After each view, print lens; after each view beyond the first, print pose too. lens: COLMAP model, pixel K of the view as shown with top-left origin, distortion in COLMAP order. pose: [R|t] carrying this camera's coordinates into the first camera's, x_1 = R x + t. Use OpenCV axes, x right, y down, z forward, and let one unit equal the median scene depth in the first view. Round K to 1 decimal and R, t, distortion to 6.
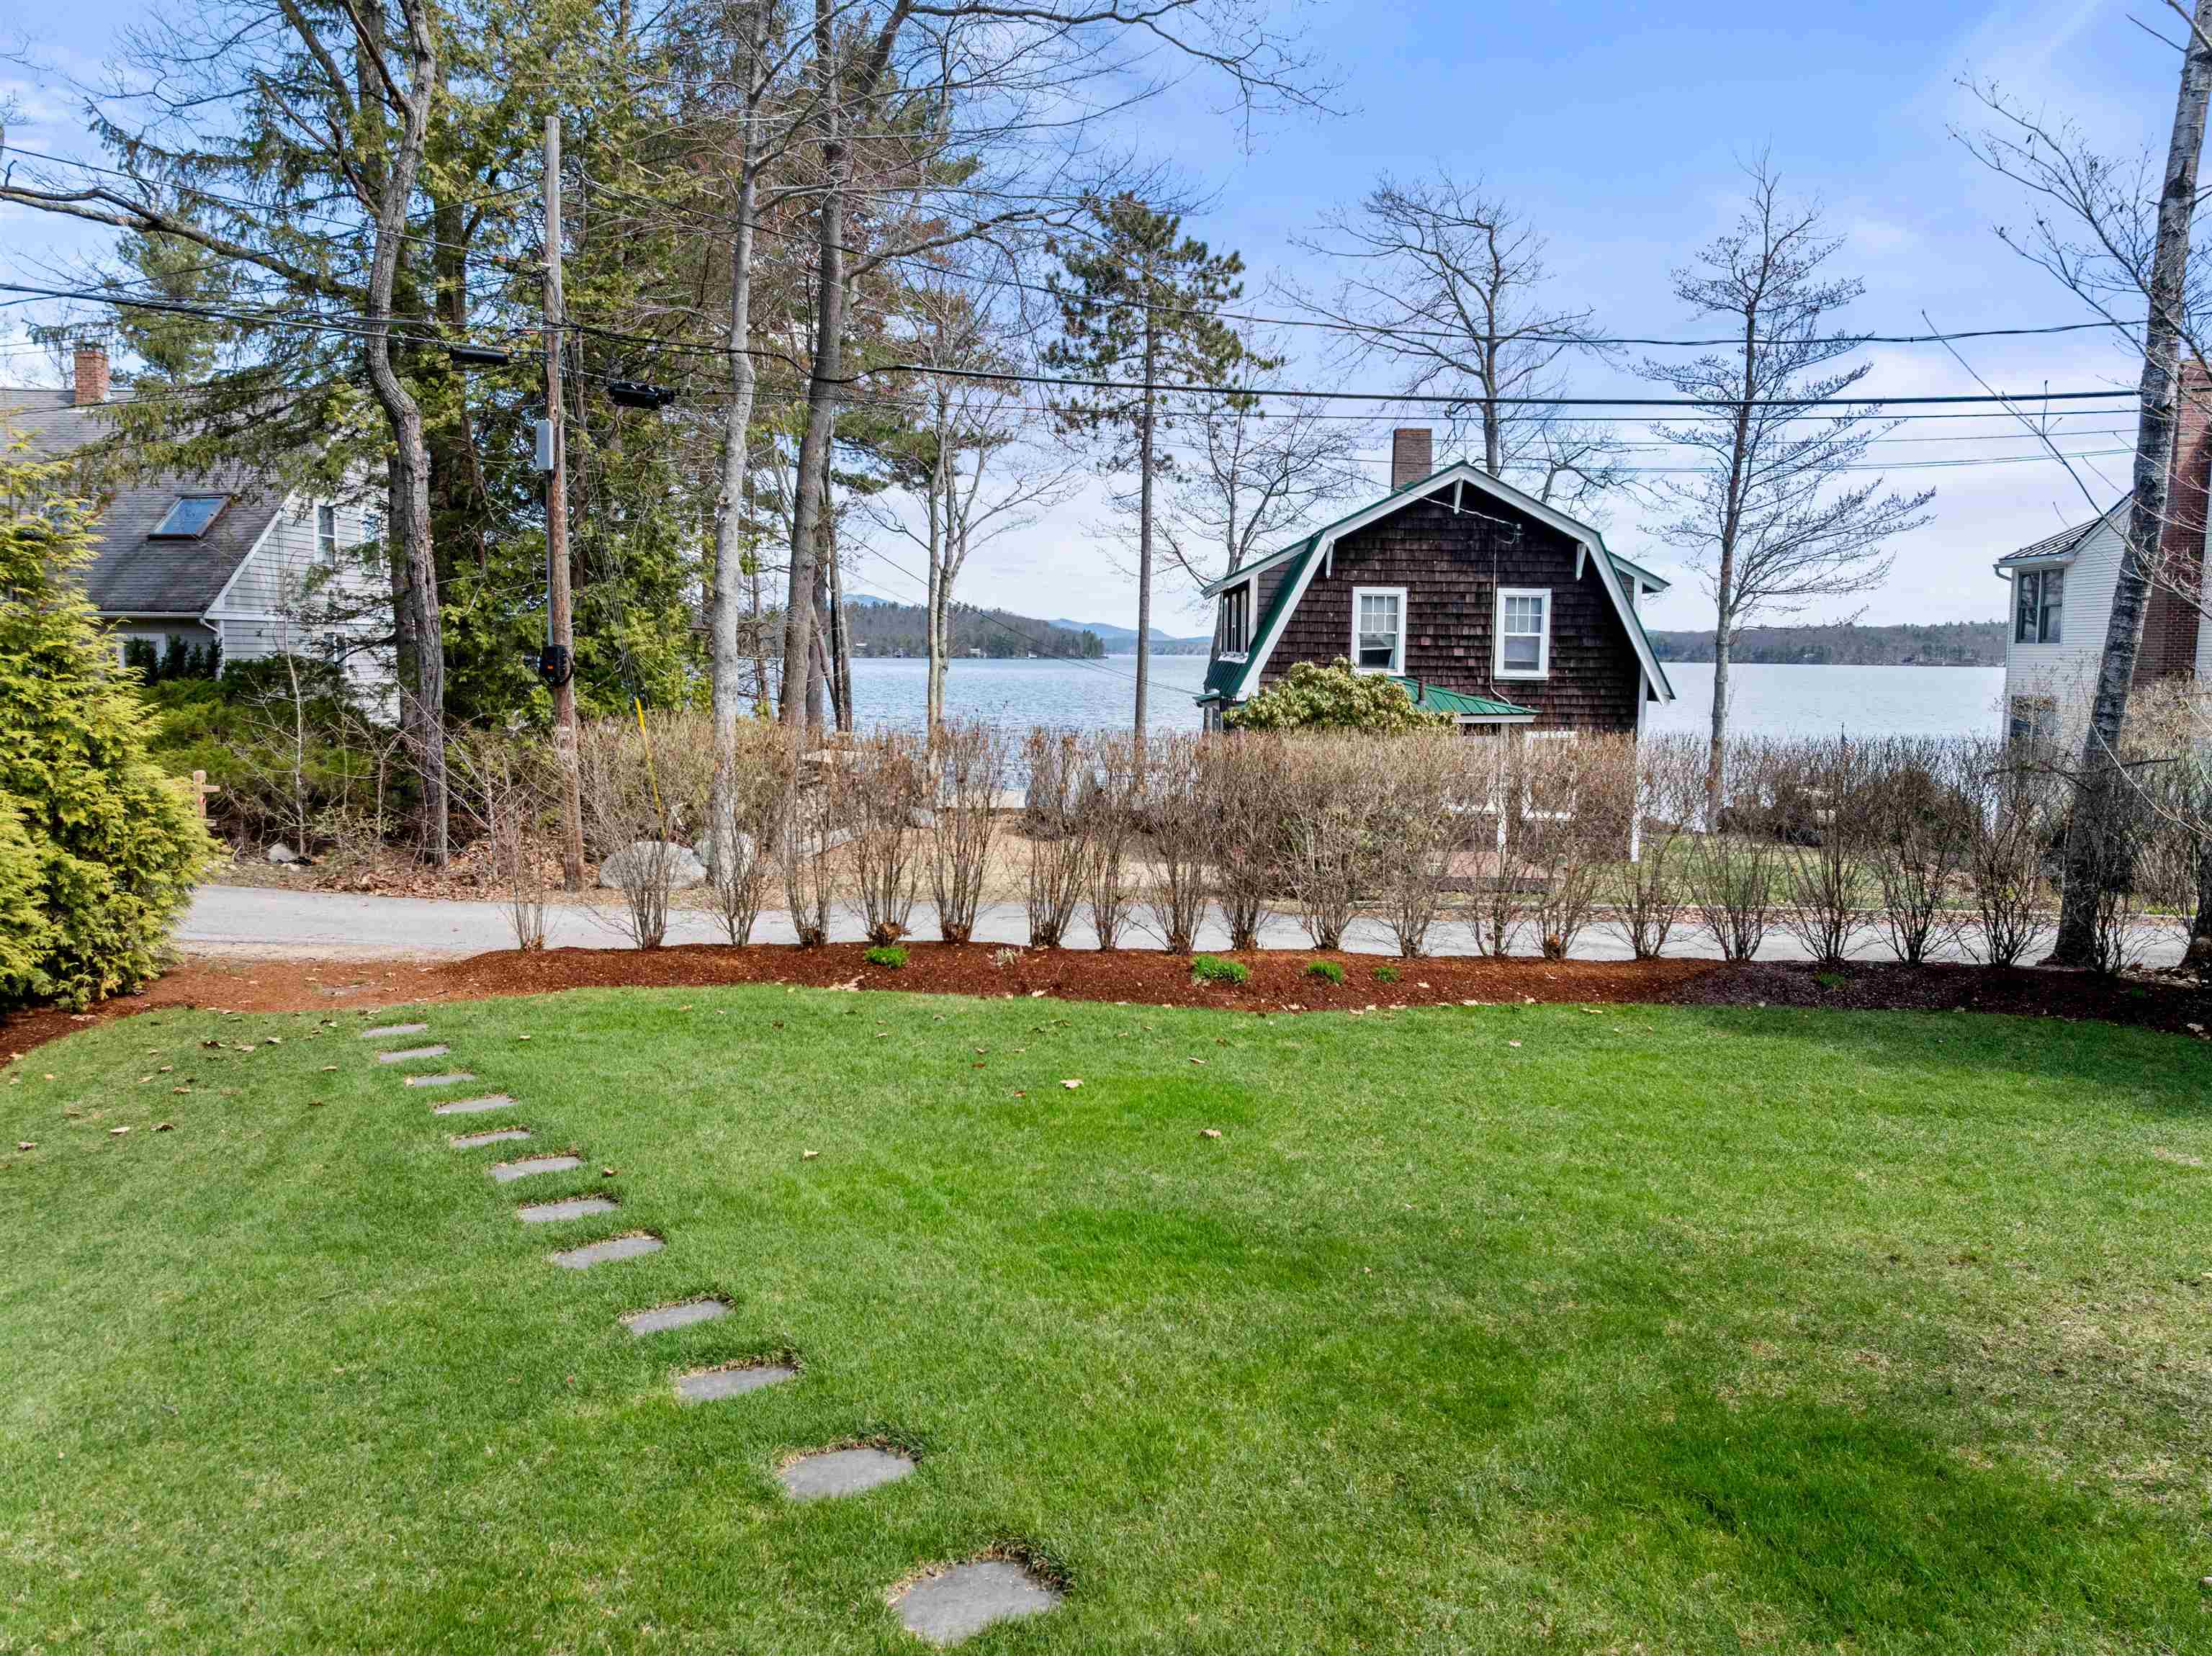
lens RADIAL K [[1554.3, 0, 1110.7], [0, 1554.3, 816.7], [0, 0, 1]] dist [-0.035917, 0.002415]
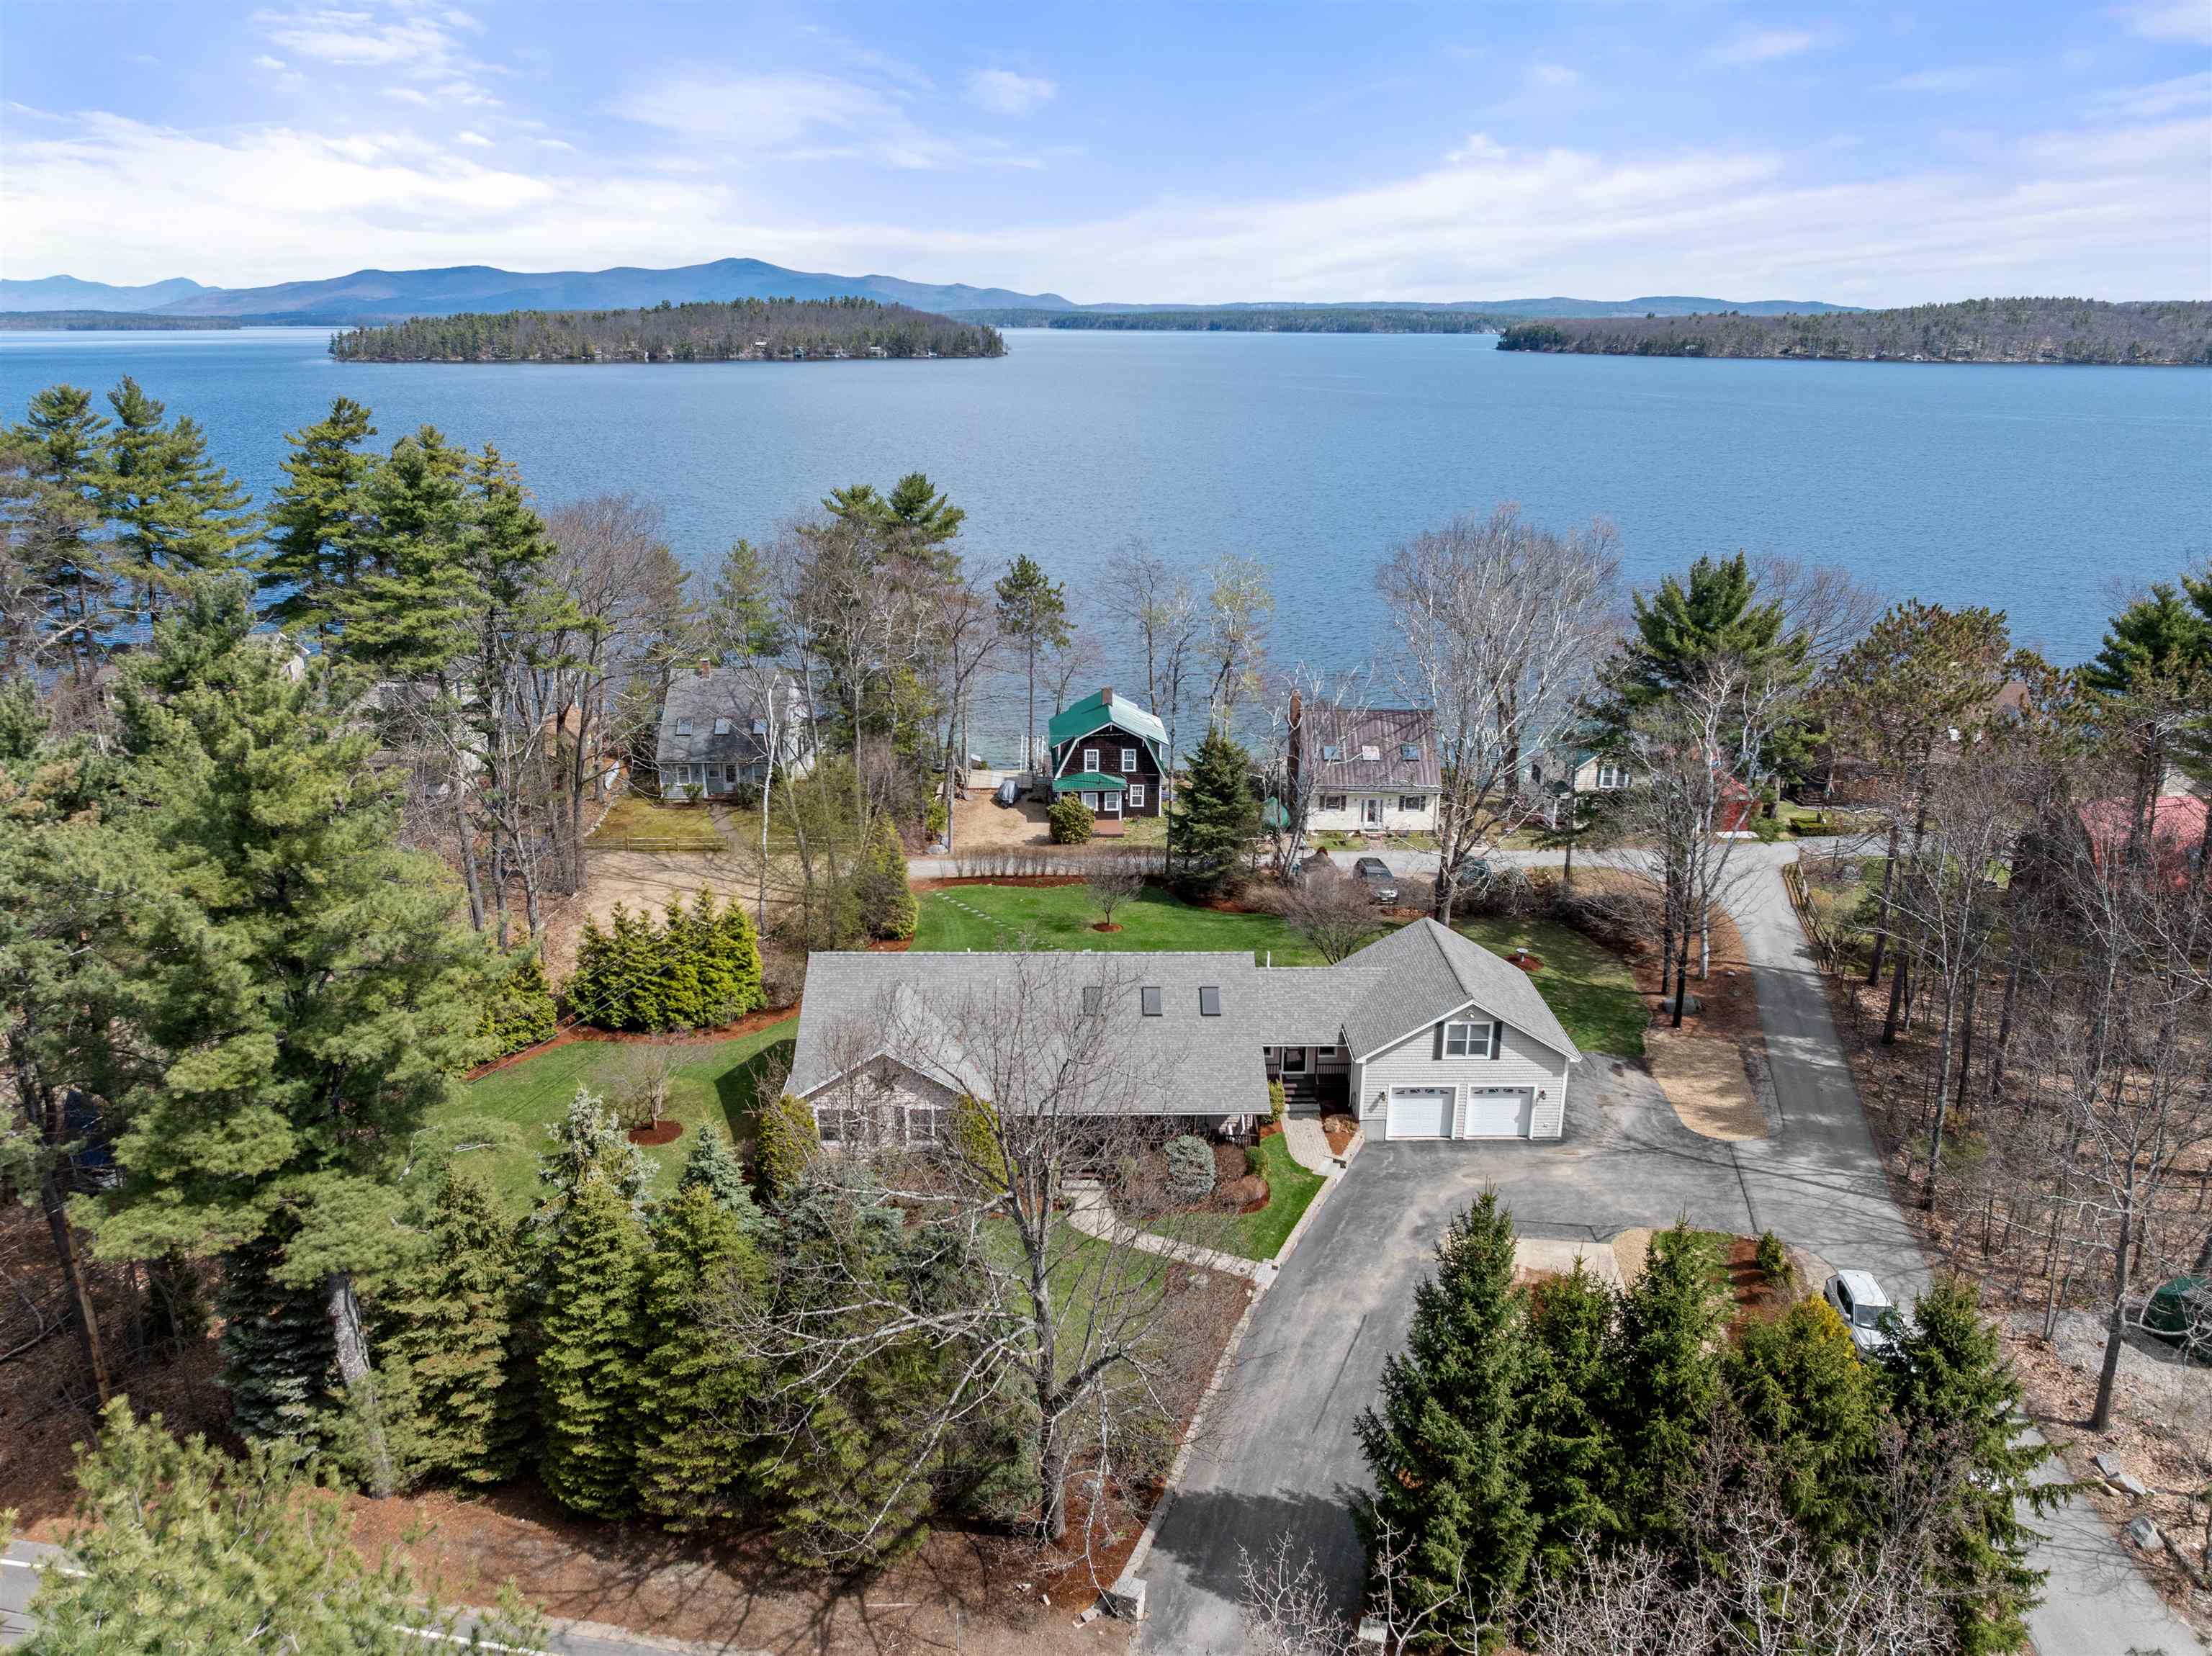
lens RADIAL K [[1554.3, 0, 1110.7], [0, 1554.3, 816.7], [0, 0, 1]] dist [-0.035917, 0.002415]
pose [[0.998072, -0.021344, 0.058273, -0.007791], [0.008896, 0.978502, 0.206046, -0.780284], [-0.061418, -0.205130, 0.976806, -2.811746]]
